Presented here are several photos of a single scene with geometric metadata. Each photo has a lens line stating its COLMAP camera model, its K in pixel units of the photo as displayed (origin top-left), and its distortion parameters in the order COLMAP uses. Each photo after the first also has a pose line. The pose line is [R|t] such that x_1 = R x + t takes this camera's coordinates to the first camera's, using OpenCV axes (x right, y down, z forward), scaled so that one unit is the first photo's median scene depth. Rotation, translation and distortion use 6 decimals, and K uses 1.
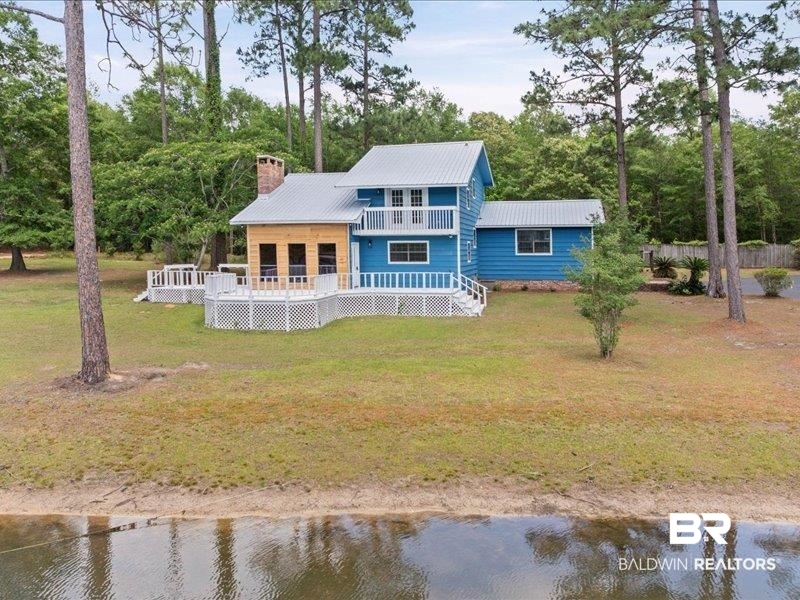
lens RADIAL K [[617.3, 0, 400.3], [0, 617.3, 296.7], [0, 0, 1]] dist [-0.042379, -0.000350]
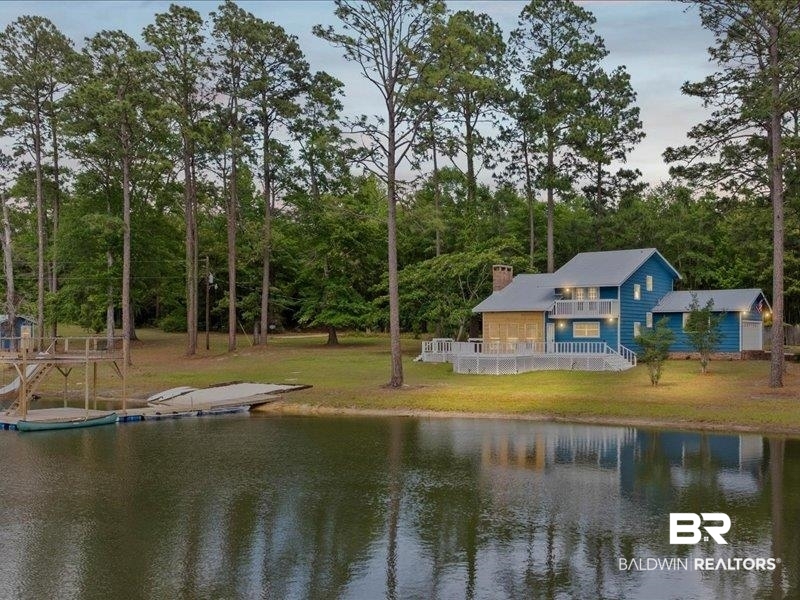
lens RADIAL K [[777.4, 0, 401.3], [0, 777.4, 330.1], [0, 0, 1]] dist [0.003023, -0.005758]
pose [[0.912611, 0.001168, -0.408826, 0.360162], [-0.034541, 0.996641, -0.074259, 0.080105], [0.407366, 0.081891, 0.909586, -0.853047]]
